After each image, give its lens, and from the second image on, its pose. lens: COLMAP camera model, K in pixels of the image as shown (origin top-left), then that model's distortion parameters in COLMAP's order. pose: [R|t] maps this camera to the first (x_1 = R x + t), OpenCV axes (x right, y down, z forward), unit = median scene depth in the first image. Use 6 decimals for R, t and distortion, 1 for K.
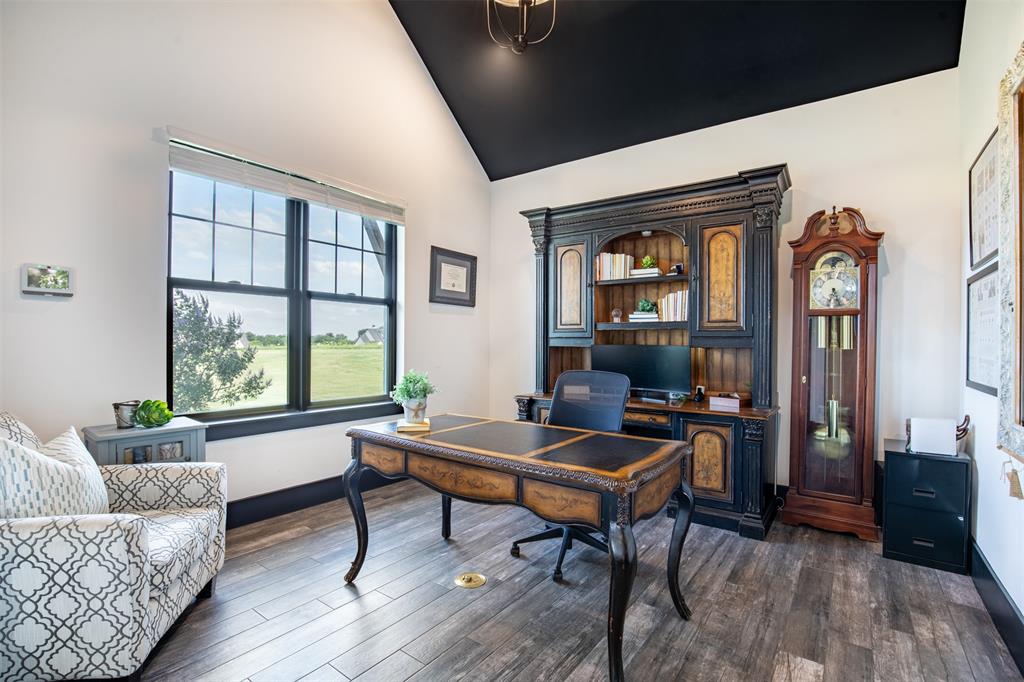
lens RADIAL K [[468.3, 0, 512.1], [0, 468.3, 345.7], [0, 0, 1]] dist [-0.038073, 0.007984]
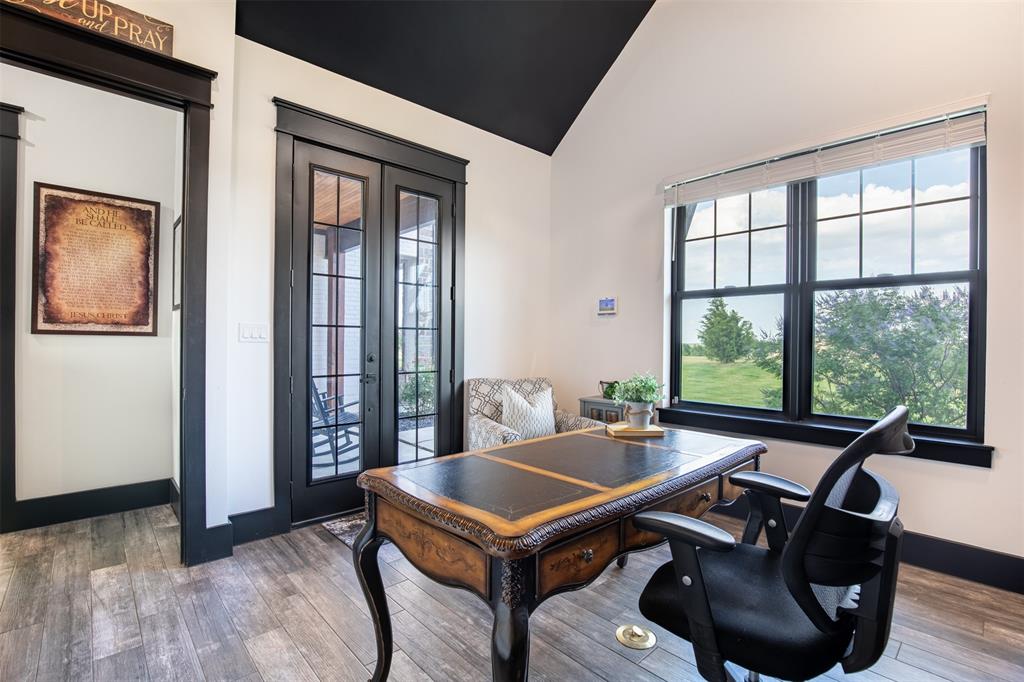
lens RADIAL K [[468.3, 0, 512.1], [0, 468.3, 345.7], [0, 0, 1]] dist [-0.038073, 0.007984]
pose [[-0.183948, 0.006590, -0.982914, 0.532567], [-0.017057, 0.999806, 0.009895, -0.001529], [0.982788, 0.018586, -0.183800, 0.671039]]
